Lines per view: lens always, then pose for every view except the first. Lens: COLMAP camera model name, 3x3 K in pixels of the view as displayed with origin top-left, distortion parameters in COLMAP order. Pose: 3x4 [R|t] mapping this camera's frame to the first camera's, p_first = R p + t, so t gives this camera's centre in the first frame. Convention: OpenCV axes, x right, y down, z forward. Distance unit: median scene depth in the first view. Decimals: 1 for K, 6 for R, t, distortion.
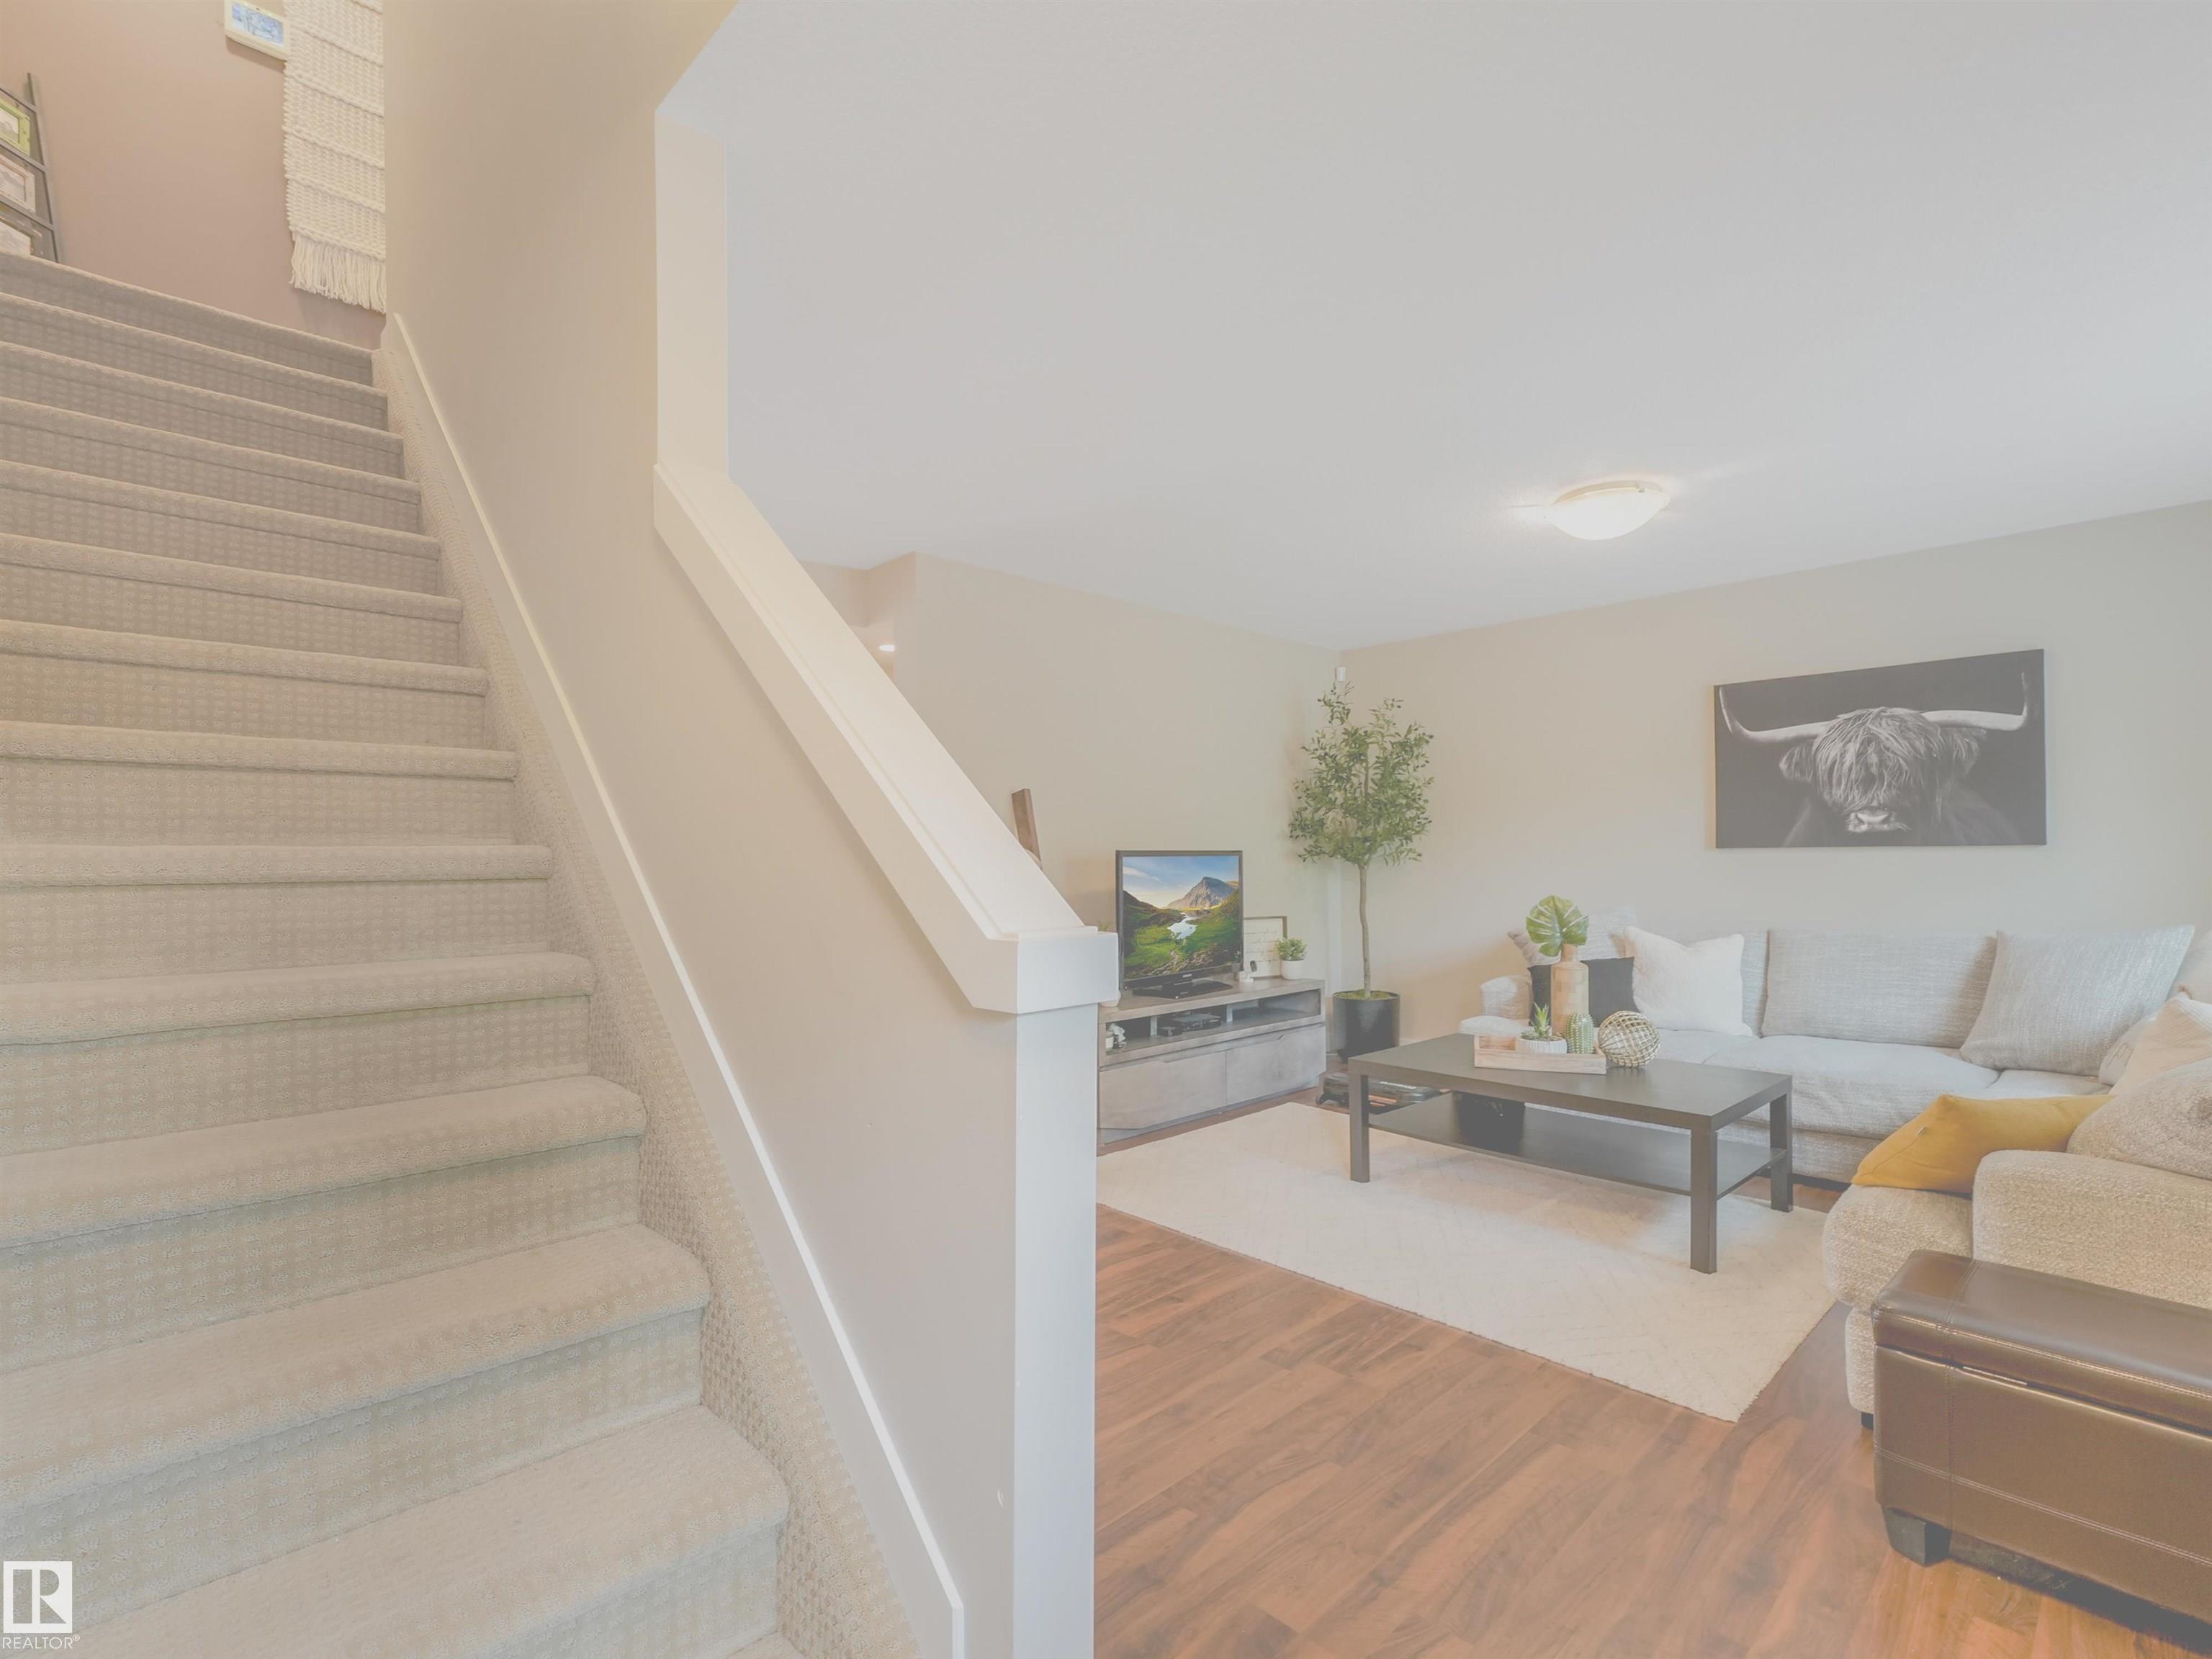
lens RADIAL K [[1038.9, 0, 1104.6], [0, 1038.9, 840.8], [0, 0, 1]] dist [0.001701, 0.000349]
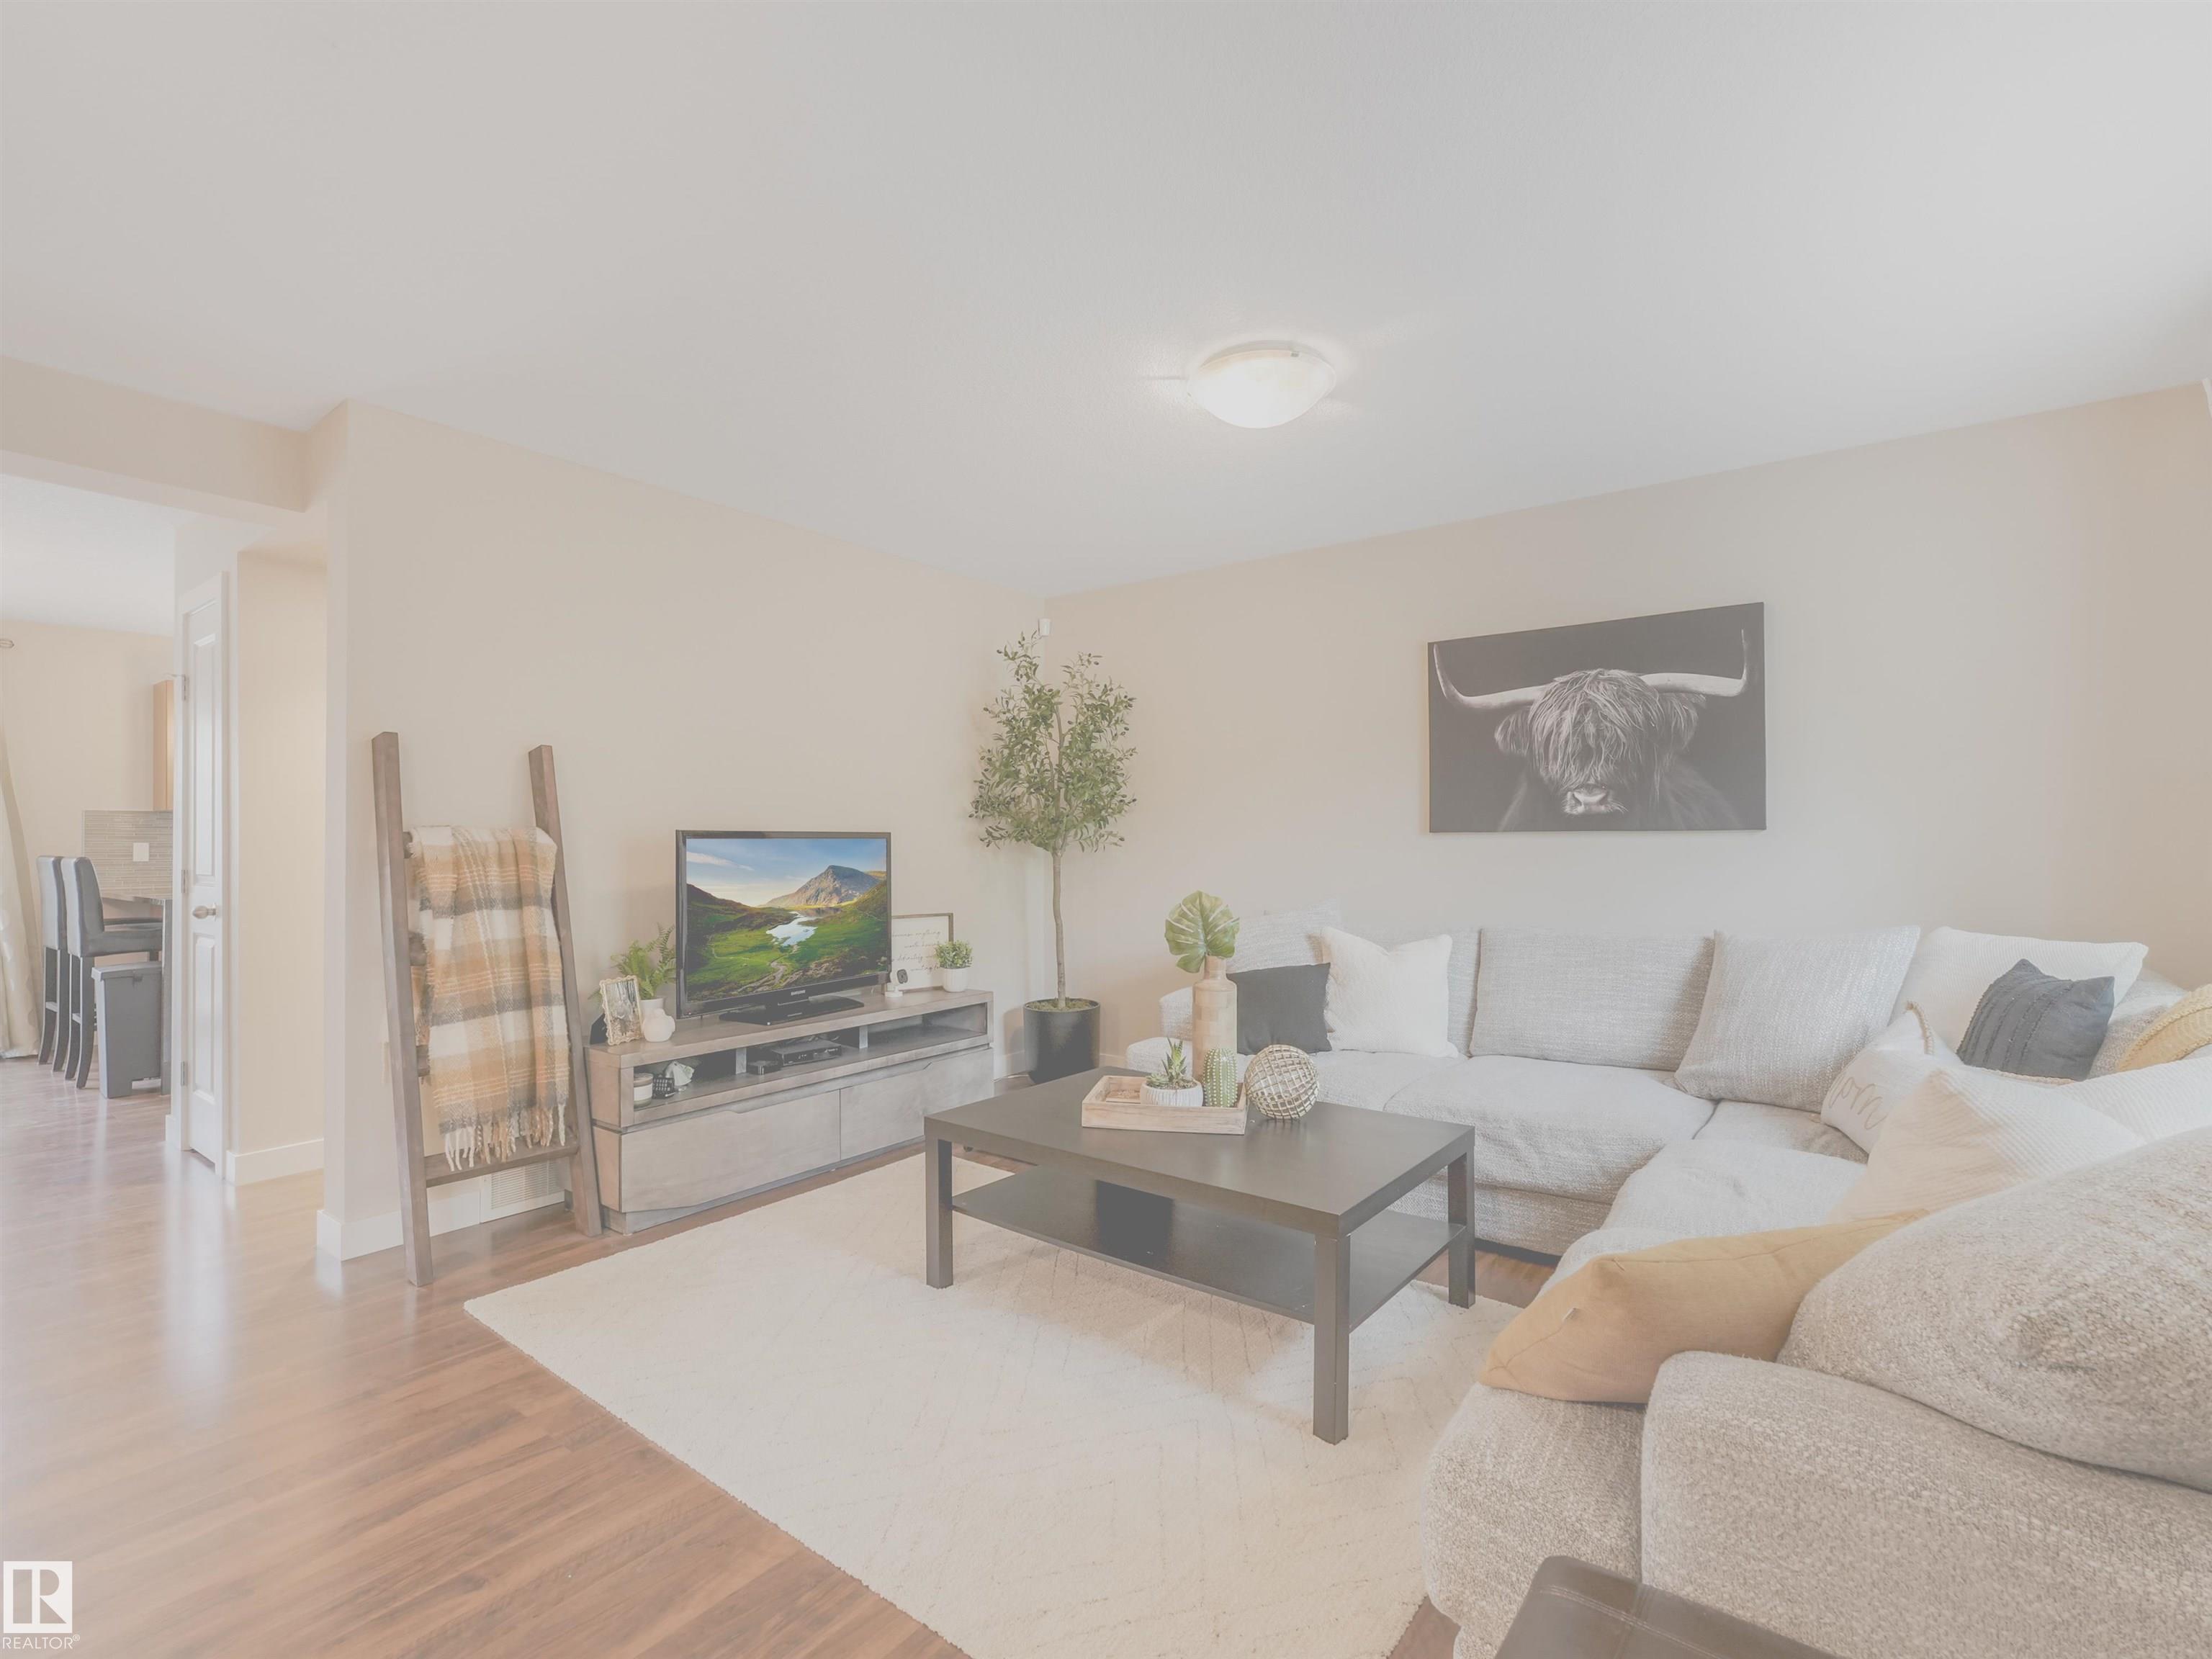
lens RADIAL K [[1031.5, 0, 1117.7], [0, 1031.5, 818.8], [0, 0, 1]] dist [-0.002235, -0.000088]
pose [[0.985209, 0.008543, 0.171144, 0.206957], [-0.007226, 0.999939, -0.008318, 0.005160], [-0.171205, 0.006958, 0.985211, 0.225943]]
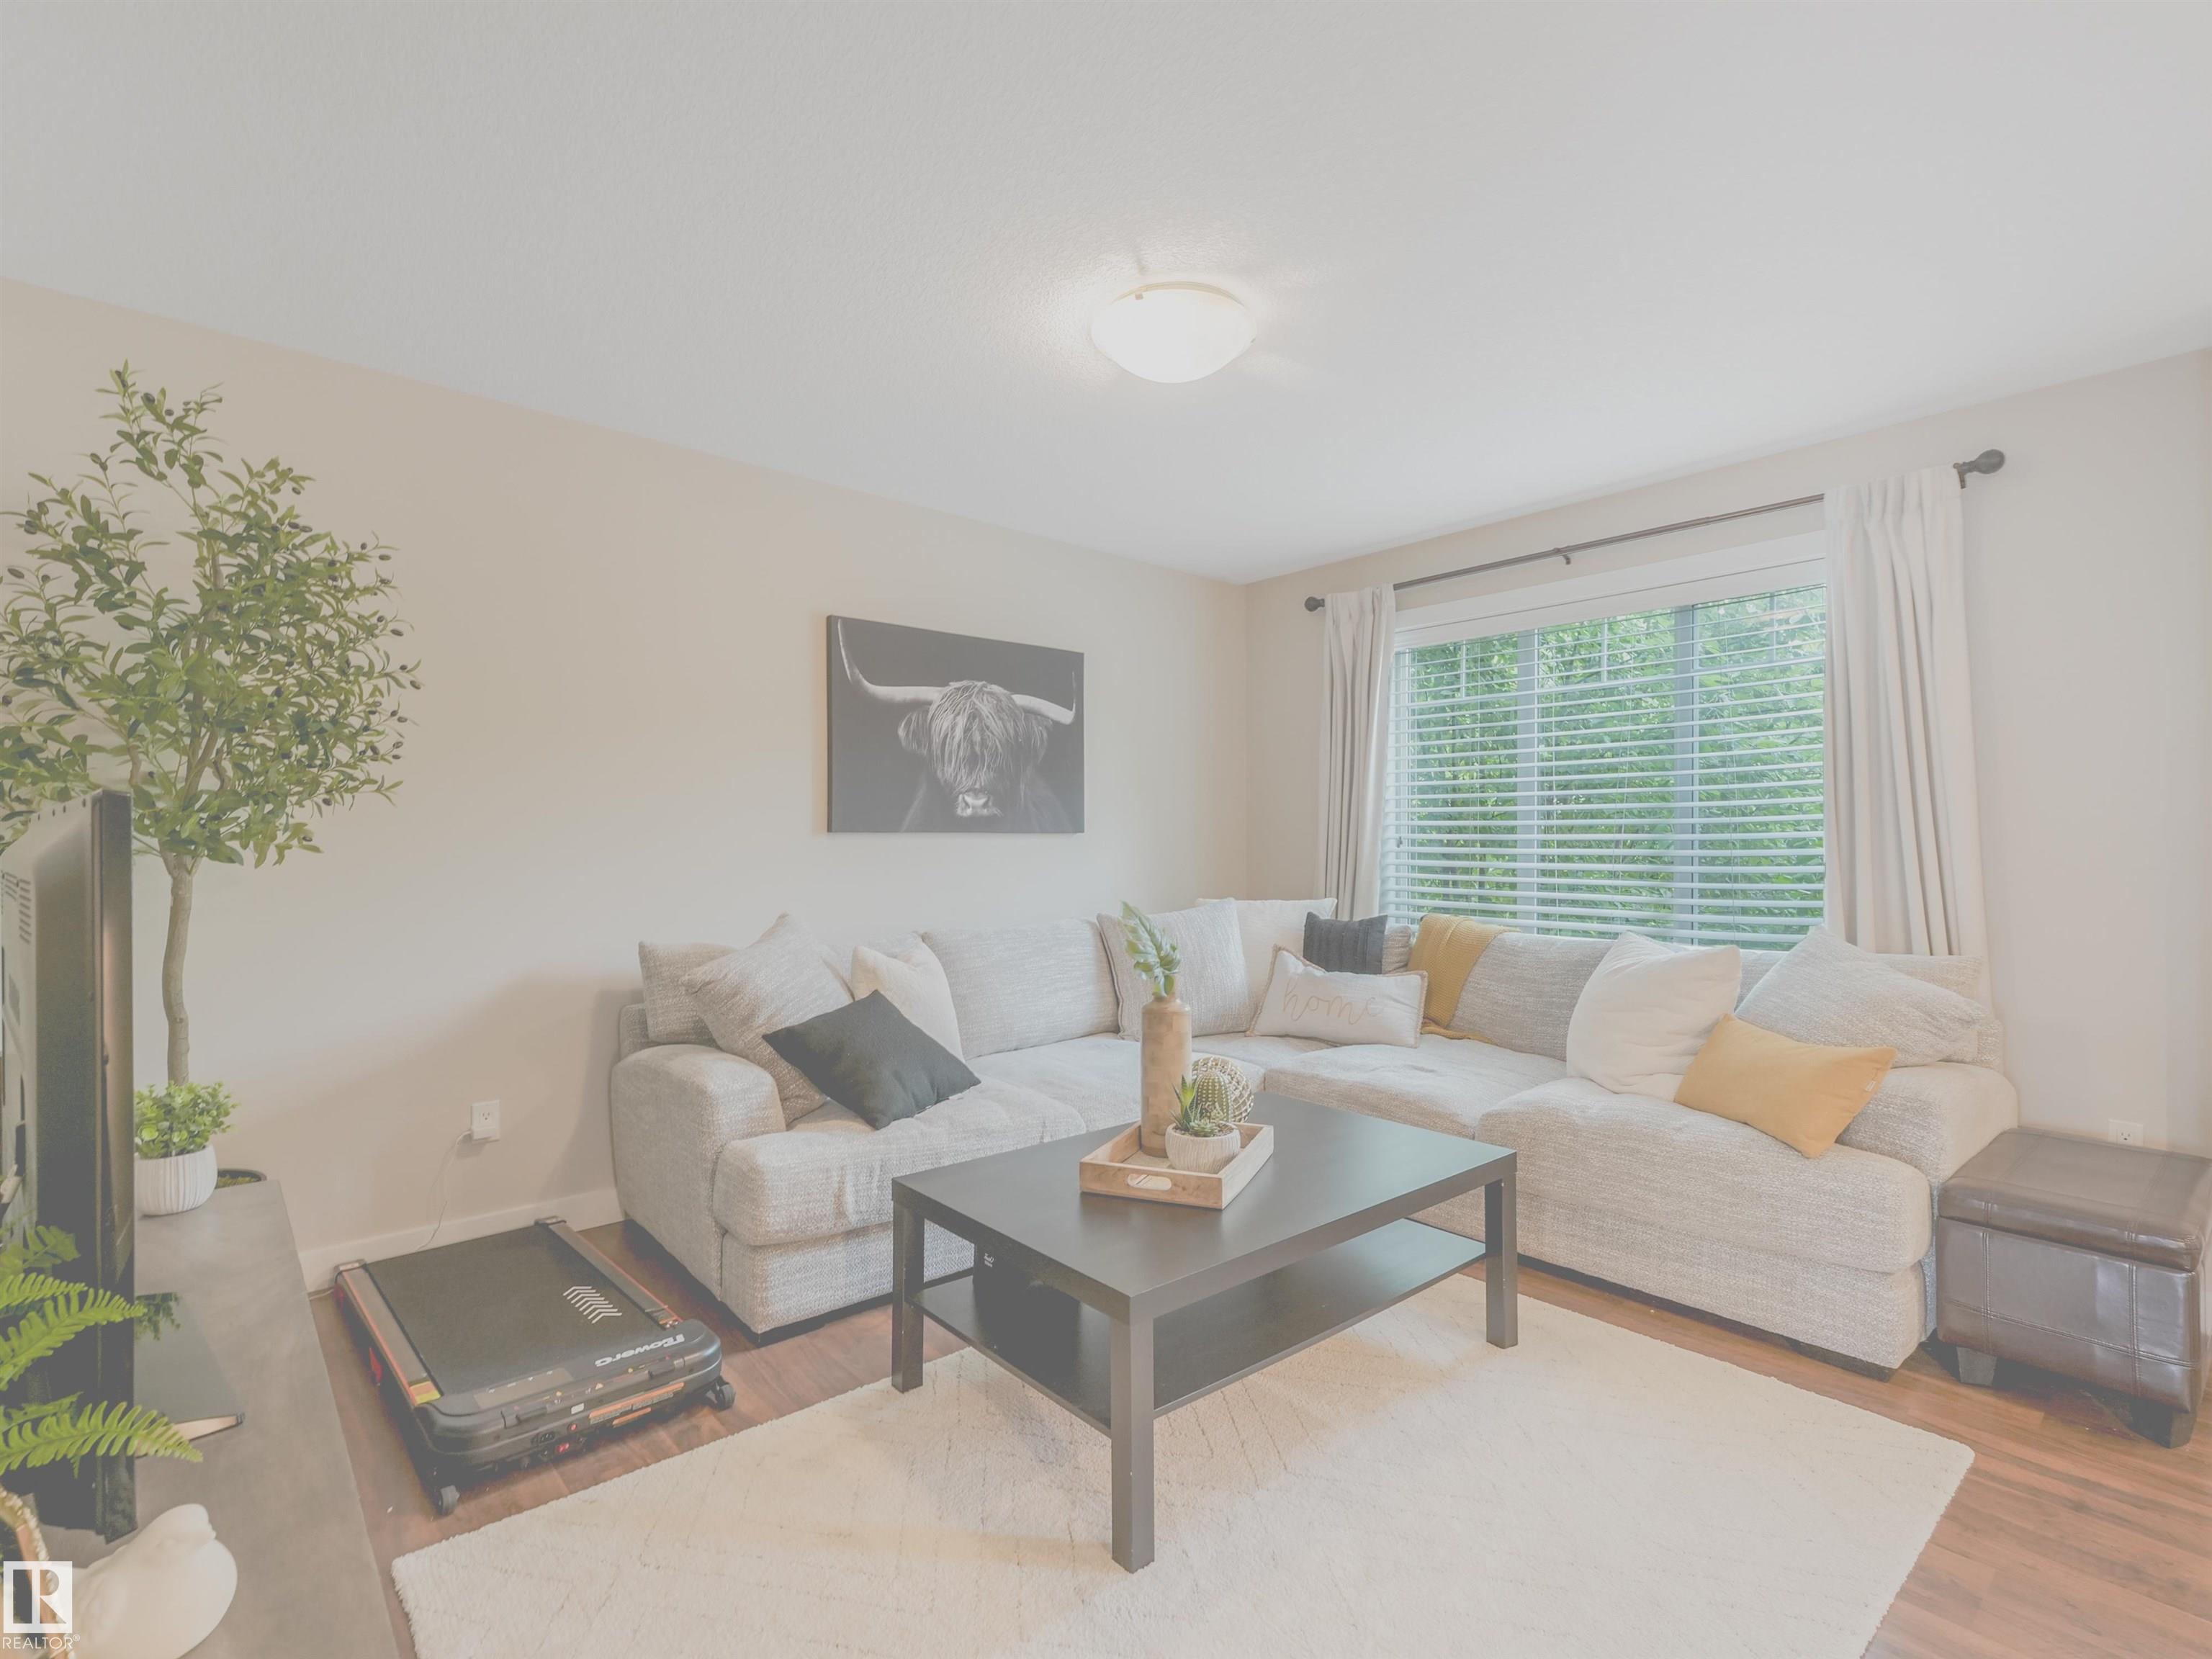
lens RADIAL K [[1038.9, 0, 1104.6], [0, 1038.9, 840.8], [0, 0, 1]] dist [0.001701, 0.000349]
pose [[0.037285, 0.005516, 0.999289, -0.165635], [-0.013181, 0.999900, -0.005027, 0.015616], [-0.999218, -0.012984, 0.037354, 0.841251]]
